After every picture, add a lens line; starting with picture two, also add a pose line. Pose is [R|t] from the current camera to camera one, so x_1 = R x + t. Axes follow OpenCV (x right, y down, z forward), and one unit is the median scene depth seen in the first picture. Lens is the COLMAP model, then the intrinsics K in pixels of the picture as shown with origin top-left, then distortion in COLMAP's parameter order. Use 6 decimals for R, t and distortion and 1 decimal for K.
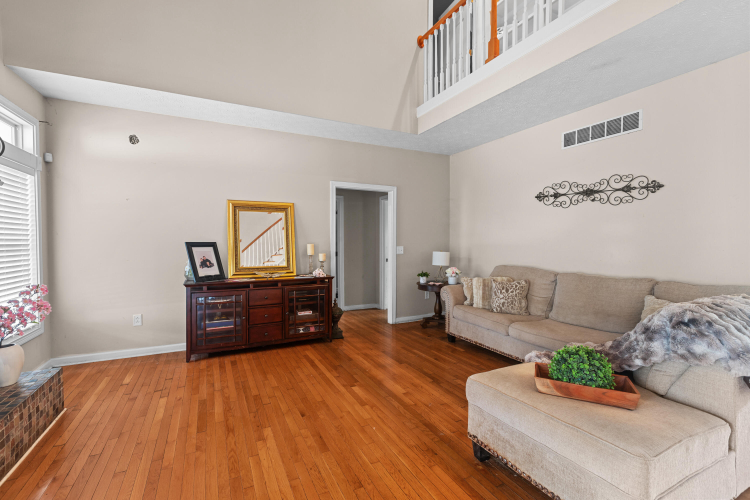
lens RADIAL K [[339.1, 0, 377.3], [0, 339.1, 248.2], [0, 0, 1]] dist [0.003035, -0.000409]
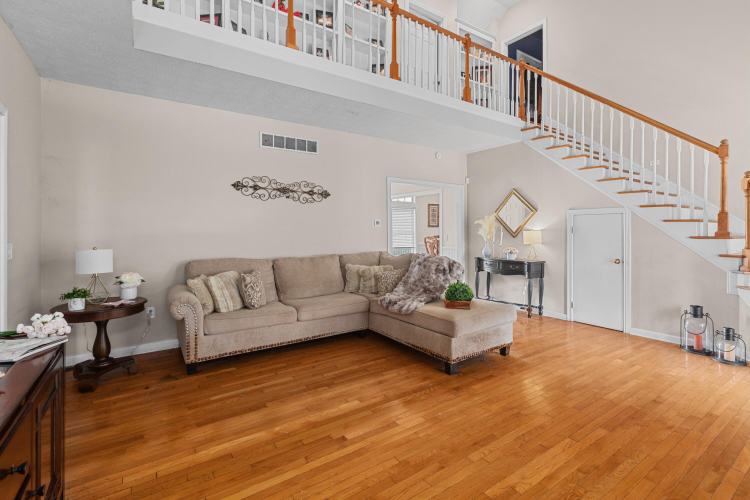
lens RADIAL K [[339.1, 0, 379.5], [0, 339.1, 230.0], [0, 0, 1]] dist [0.003035, -0.000409]
pose [[-0.128509, 0.003217, 0.991703, -0.640066], [0.028759, 0.999586, 0.000485, -0.013095], [-0.991291, 0.028583, -0.128548, 0.838031]]
